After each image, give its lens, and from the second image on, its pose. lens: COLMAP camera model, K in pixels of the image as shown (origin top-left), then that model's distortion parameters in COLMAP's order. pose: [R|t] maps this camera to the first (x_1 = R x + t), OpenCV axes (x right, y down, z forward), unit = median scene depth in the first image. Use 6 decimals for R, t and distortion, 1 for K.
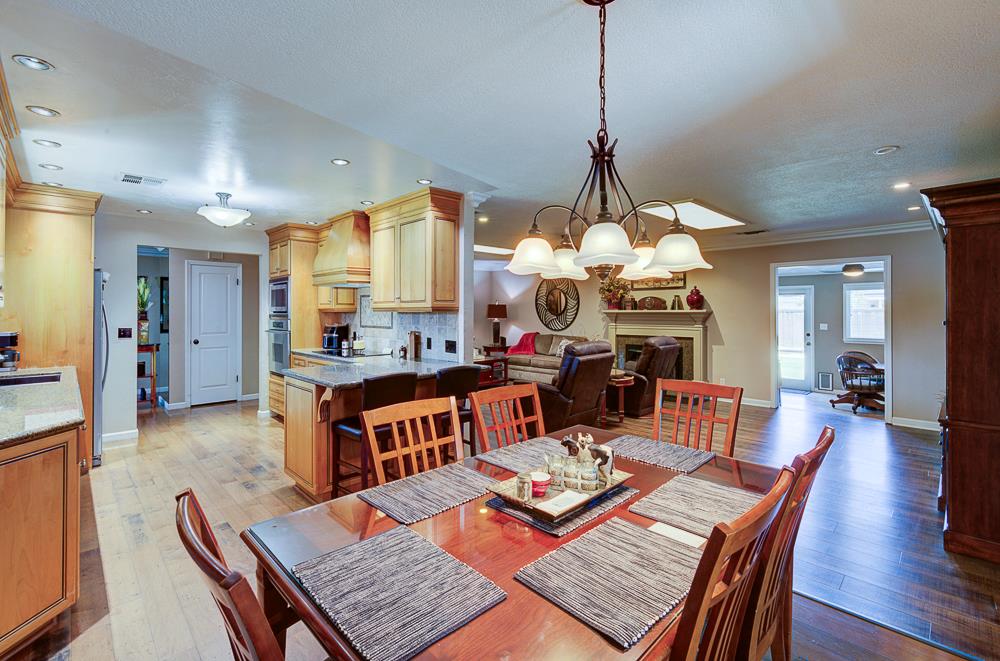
lens RADIAL K [[441.2, 0, 501.9], [0, 441.2, 305.3], [0, 0, 1]] dist [-0.000499, -0.000091]
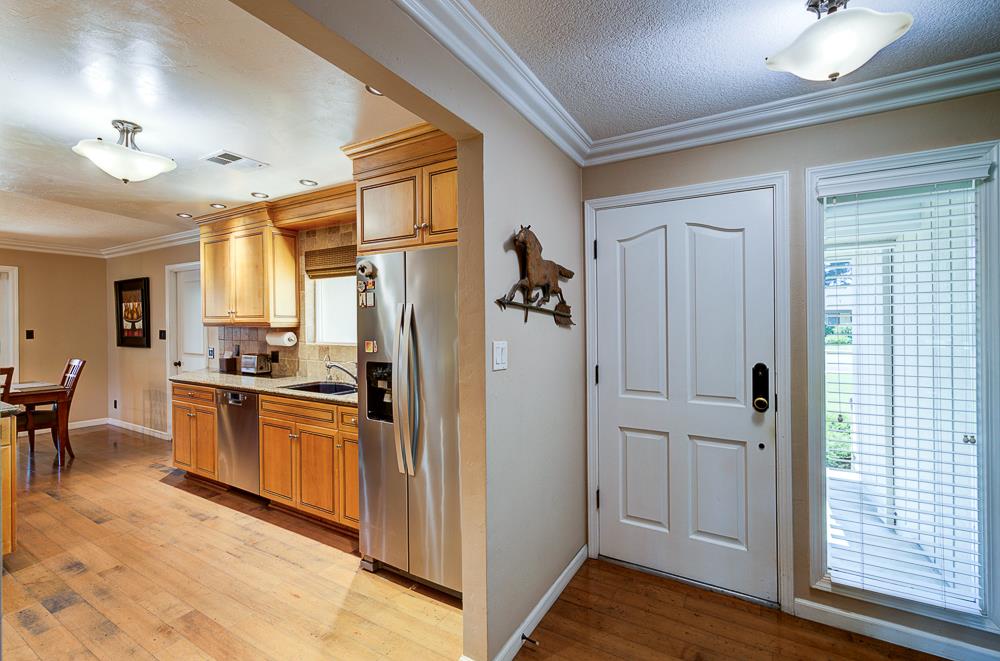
lens RADIAL K [[437.0, 0, 500.0], [0, 437.0, 330.5], [0, 0, 1]] dist [-0.000859, -0.000323]
pose [[-0.962017, 0.000816, -0.272987, -0.917164], [-0.002428, 0.999930, 0.011546, 0.009939], [0.272977, 0.011771, -0.961949, 1.640787]]
